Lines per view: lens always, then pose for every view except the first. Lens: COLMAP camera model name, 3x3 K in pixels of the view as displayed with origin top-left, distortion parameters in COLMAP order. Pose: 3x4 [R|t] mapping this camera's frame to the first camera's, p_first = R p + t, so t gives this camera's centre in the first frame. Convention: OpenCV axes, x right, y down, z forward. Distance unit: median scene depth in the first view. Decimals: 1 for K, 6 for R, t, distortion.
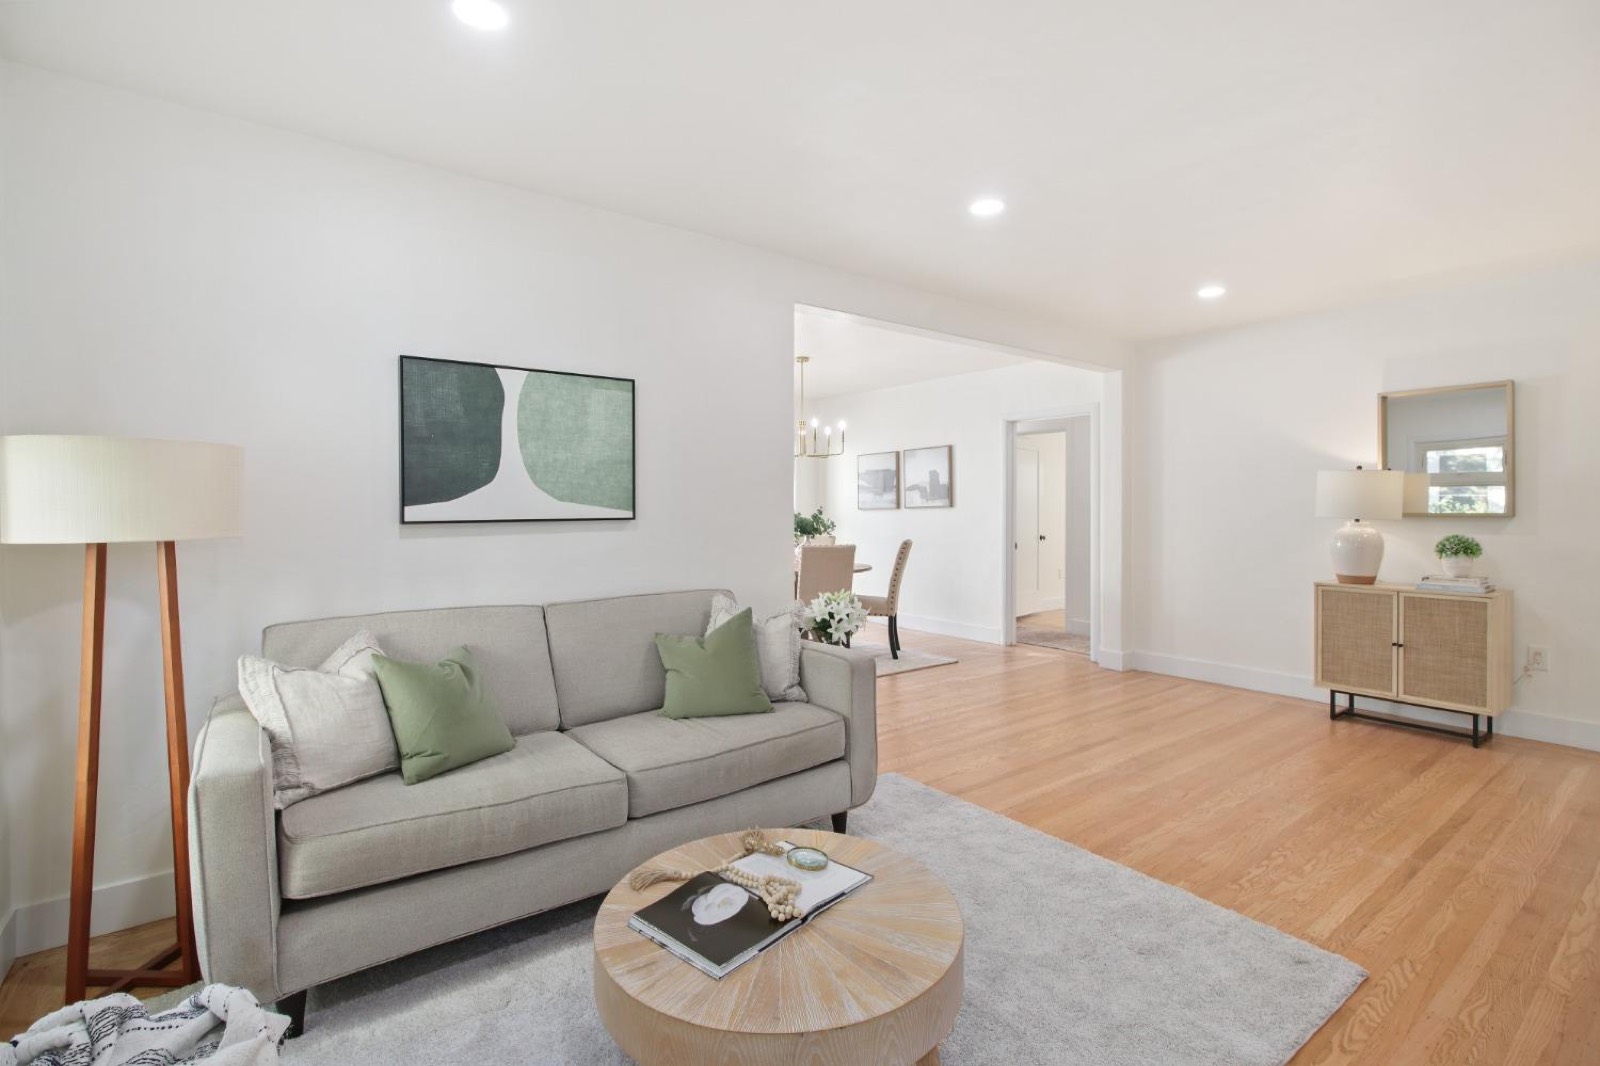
lens RADIAL K [[747.1, 0, 793.7], [0, 747.1, 508.9], [0, 0, 1]] dist [0.005069, -0.001710]
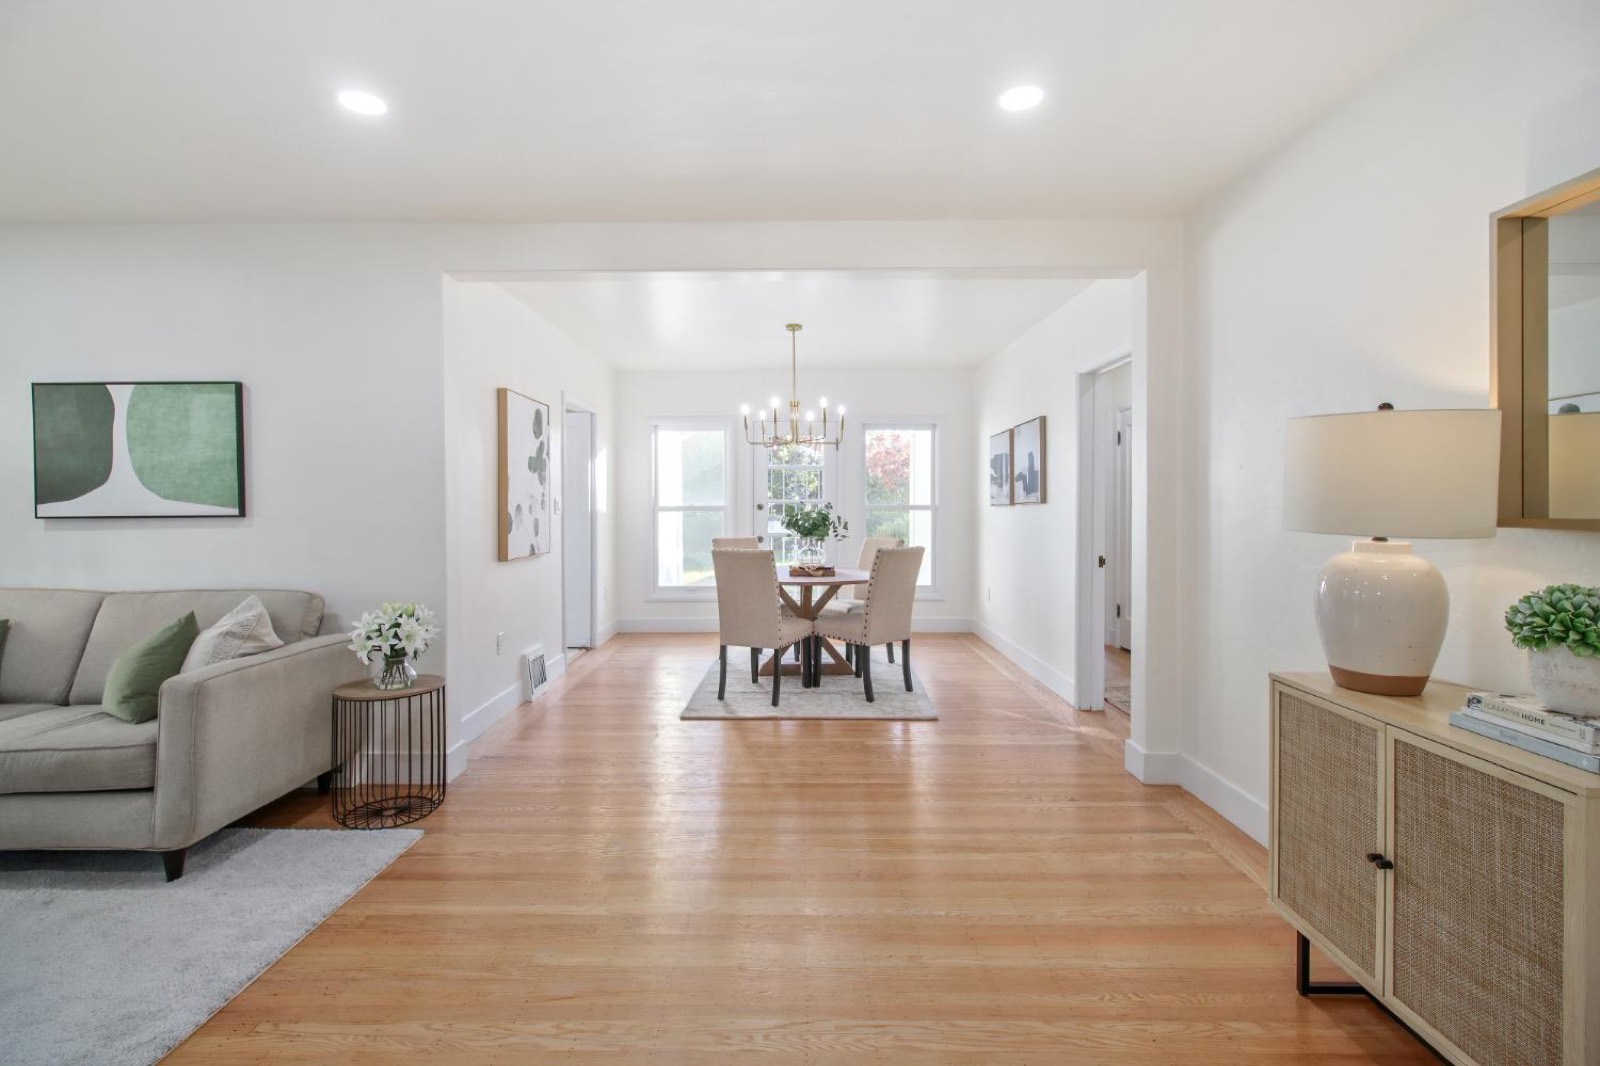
lens RADIAL K [[747.1, 0, 792.2], [0, 747.1, 509.9], [0, 0, 1]] dist [0.005069, -0.001710]
pose [[0.791171, 0.004566, -0.611578, 1.066501], [-0.000148, 0.999974, 0.007274, -0.003363], [0.611595, -0.005665, 0.791151, 0.677321]]
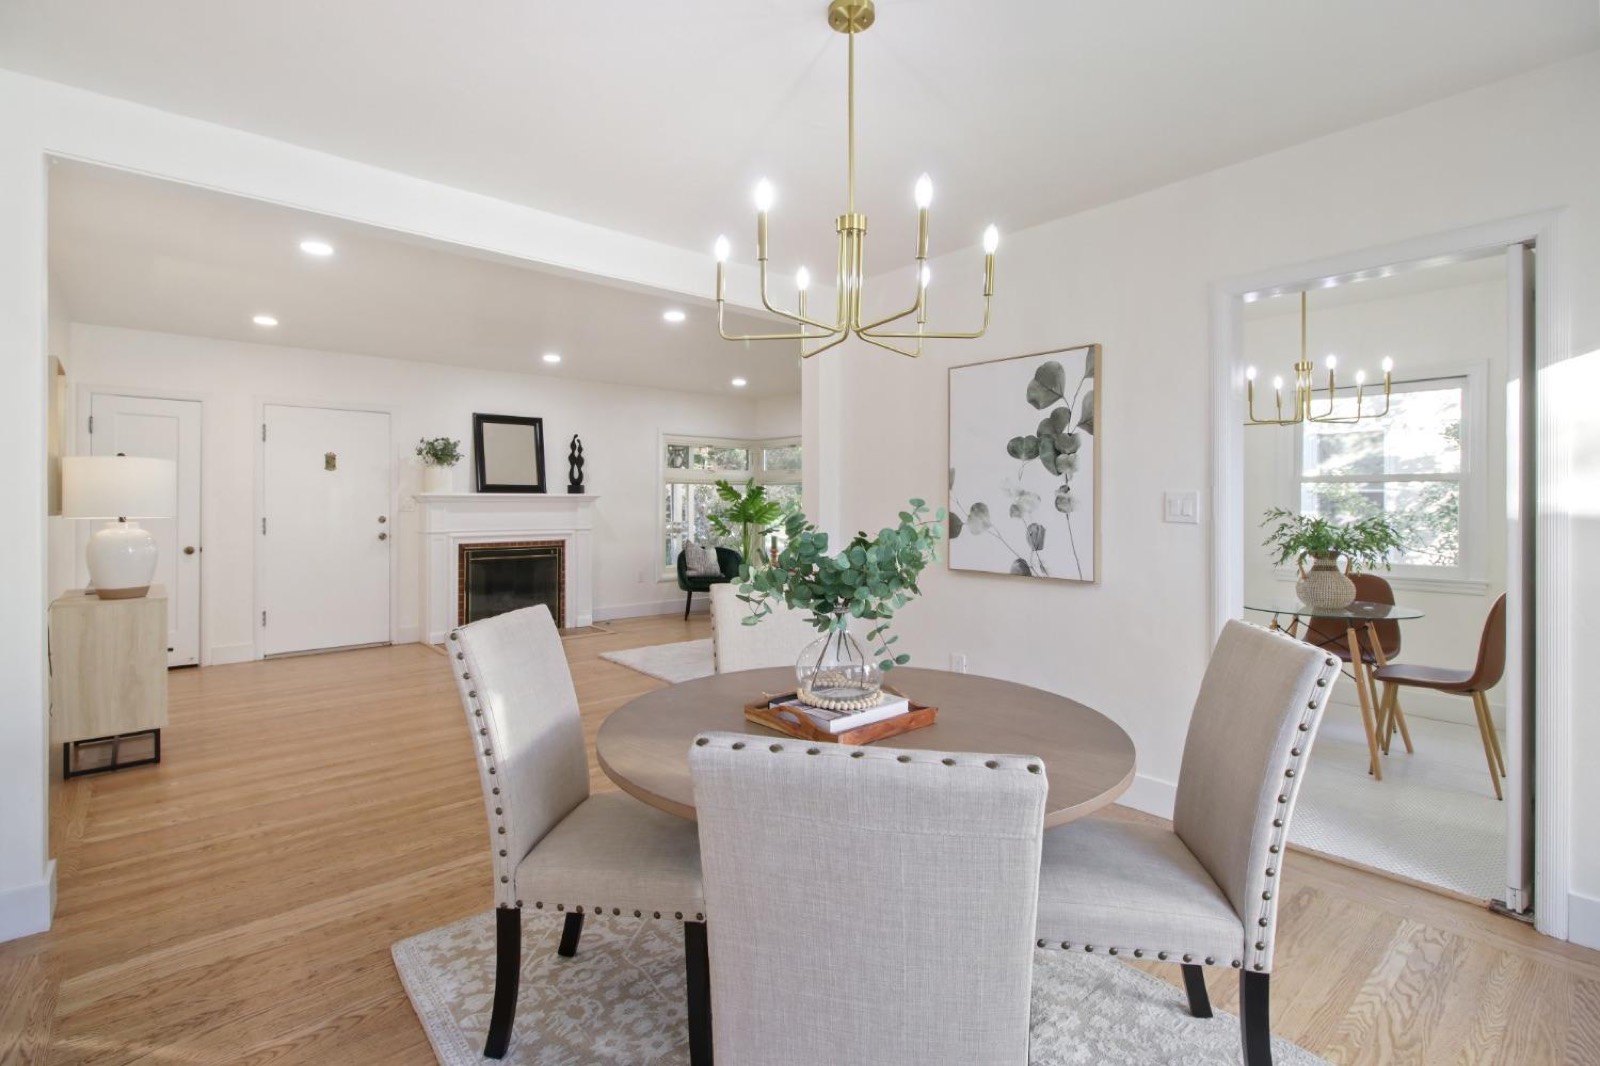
lens RADIAL K [[747.1, 0, 791.0], [0, 747.1, 503.8], [0, 0, 1]] dist [0.005069, -0.001710]
pose [[-0.998128, 0.000776, -0.061162, 0.111648], [0.000428, 0.999984, 0.005706, -0.009838], [0.061166, 0.005669, -0.998112, 2.637236]]
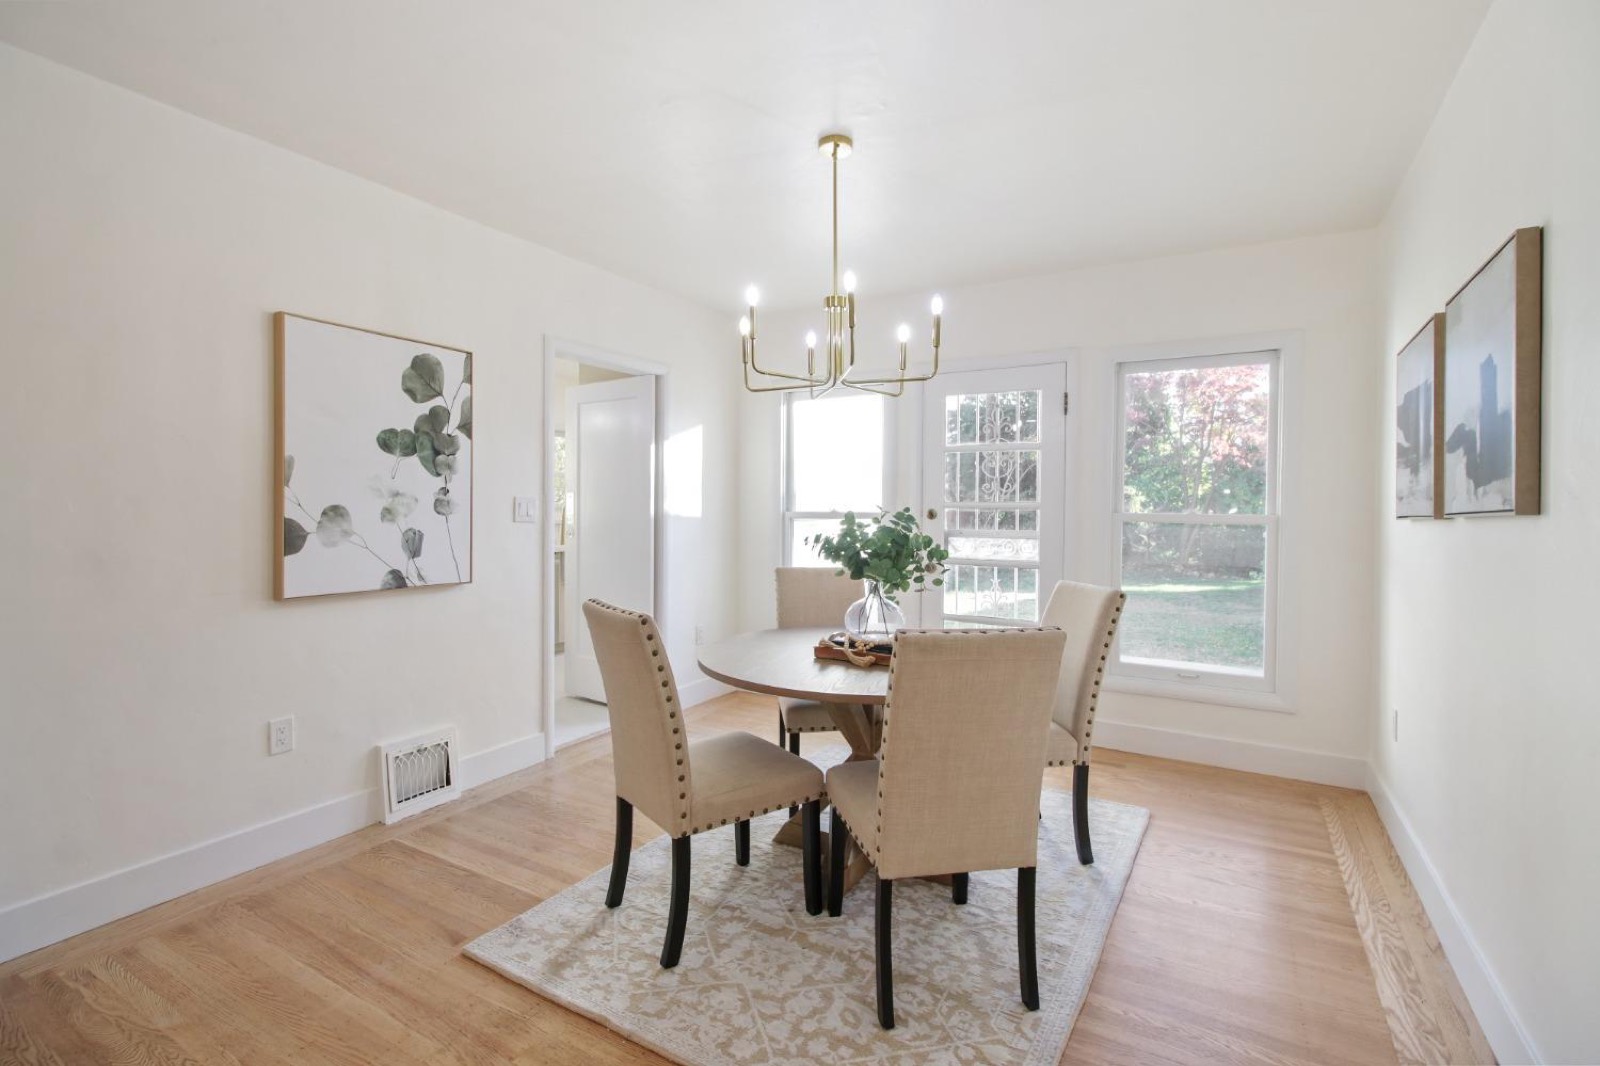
lens RADIAL K [[747.1, 0, 788.2], [0, 747.1, 511.4], [0, 0, 1]] dist [0.005069, -0.001710]
pose [[0.374011, 0.008392, -0.927386, 0.778098], [-0.008407, 0.999949, 0.005658, -0.006600], [0.927386, 0.005680, 0.374063, 1.671448]]
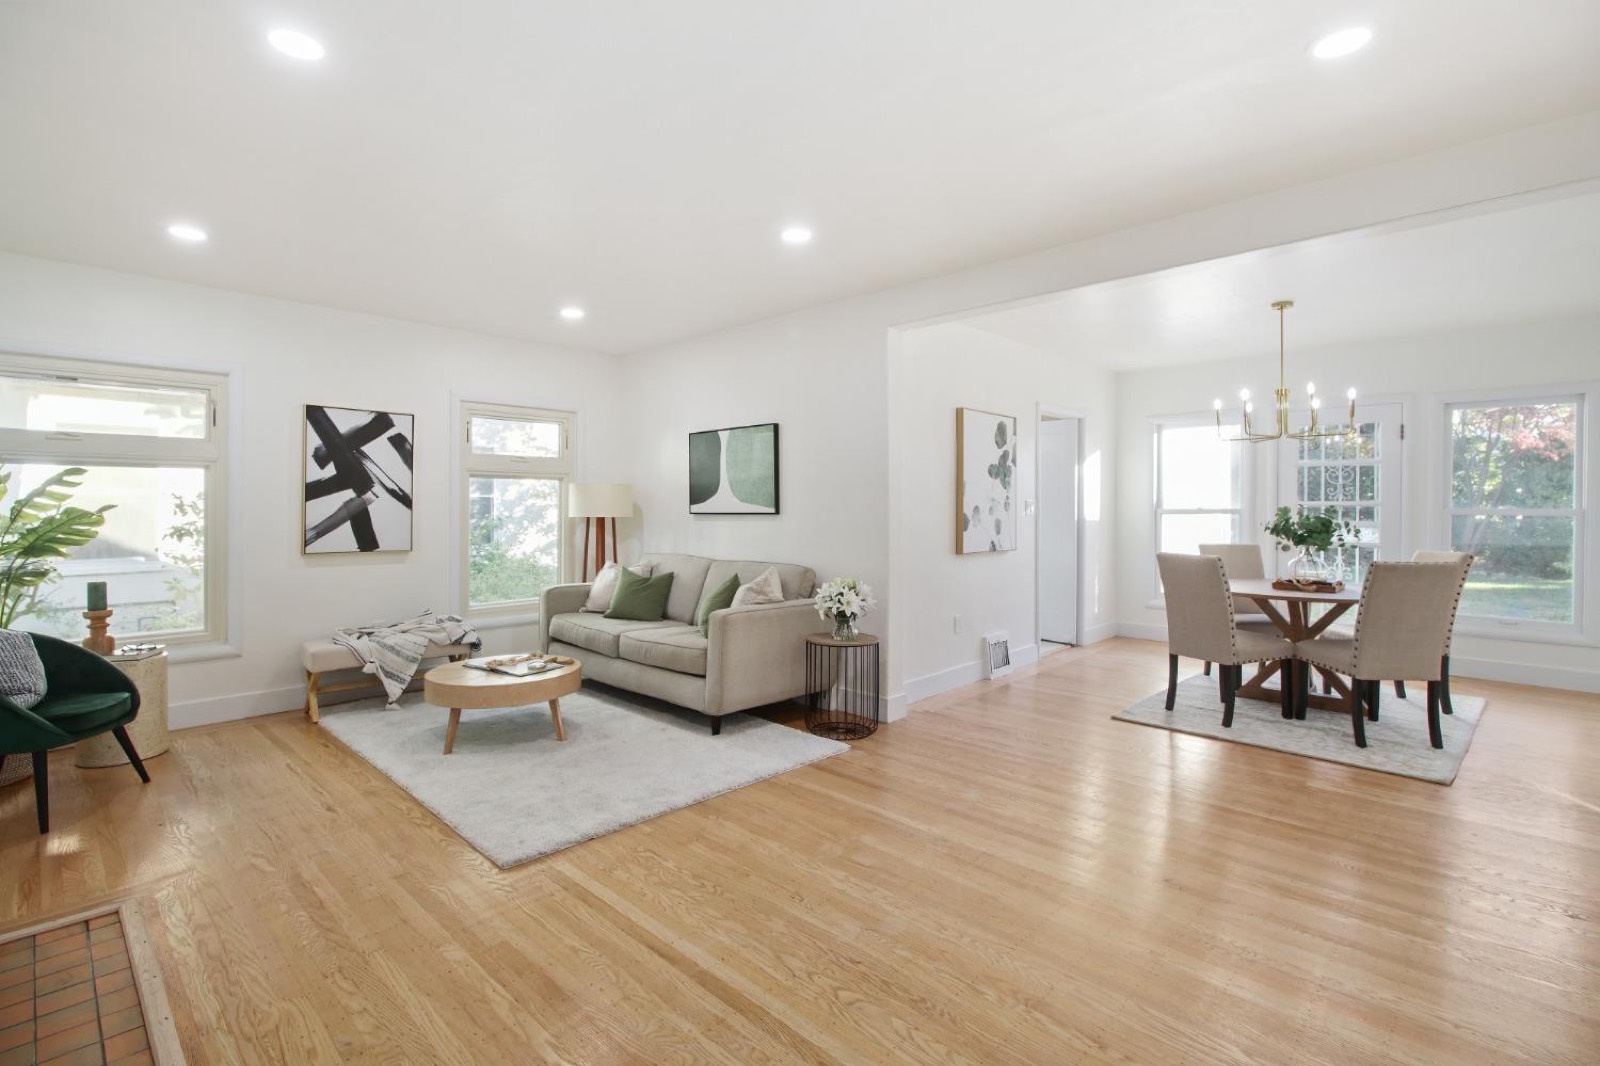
lens RADIAL K [[747.1, 0, 789.8], [0, 747.1, 510.5], [0, 0, 1]] dist [0.005069, -0.001710]
pose [[0.144823, 0.007865, -0.989426, 1.364963], [-0.003652, 0.999966, 0.007415, -0.004896], [0.989451, 0.002539, 0.144847, 0.841980]]
